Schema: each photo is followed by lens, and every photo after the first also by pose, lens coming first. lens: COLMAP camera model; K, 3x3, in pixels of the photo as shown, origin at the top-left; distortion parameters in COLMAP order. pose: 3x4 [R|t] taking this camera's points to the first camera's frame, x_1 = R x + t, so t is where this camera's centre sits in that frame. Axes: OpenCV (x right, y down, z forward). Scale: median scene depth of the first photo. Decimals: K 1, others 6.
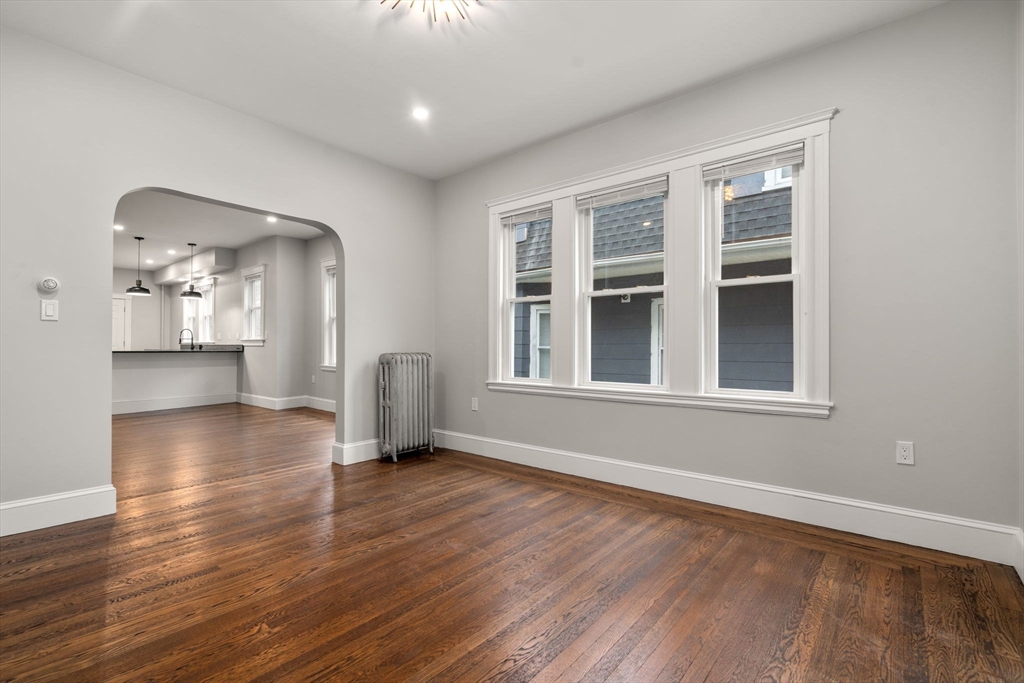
lens RADIAL K [[477.7, 0, 496.9], [0, 477.7, 345.0], [0, 0, 1]] dist [0.000219, 0.000077]
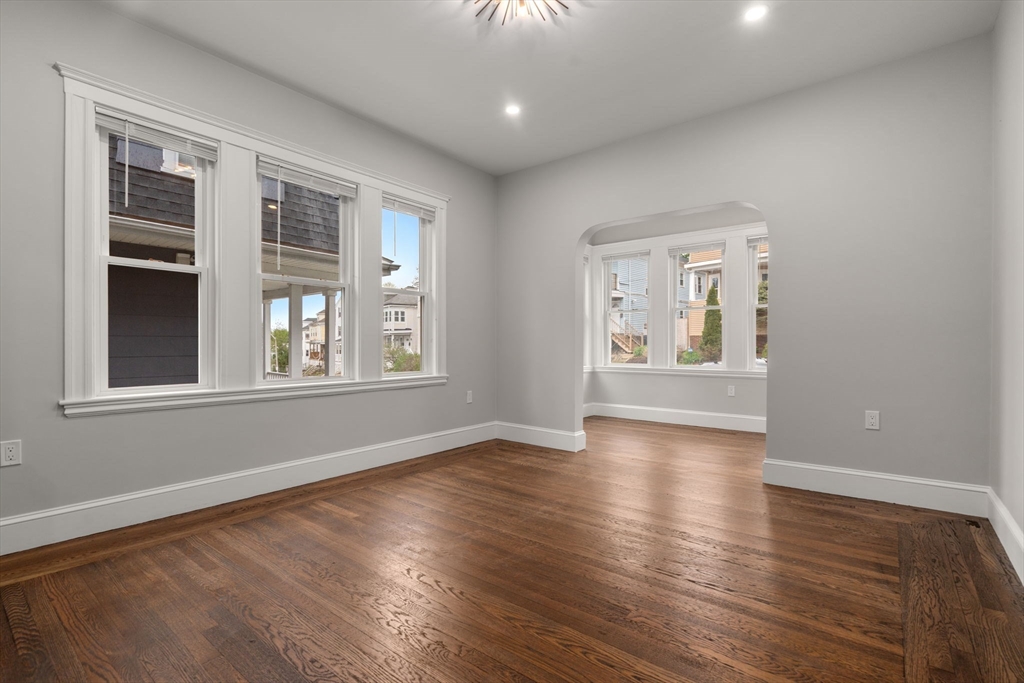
lens RADIAL K [[477.7, 0, 519.7], [0, 477.7, 346.8], [0, 0, 1]] dist [0.000219, 0.000077]
pose [[-0.068974, -0.008809, 0.997580, -0.699903], [-0.011319, 0.999904, 0.008047, 0.005583], [-0.997554, -0.010736, -0.069067, 0.621112]]
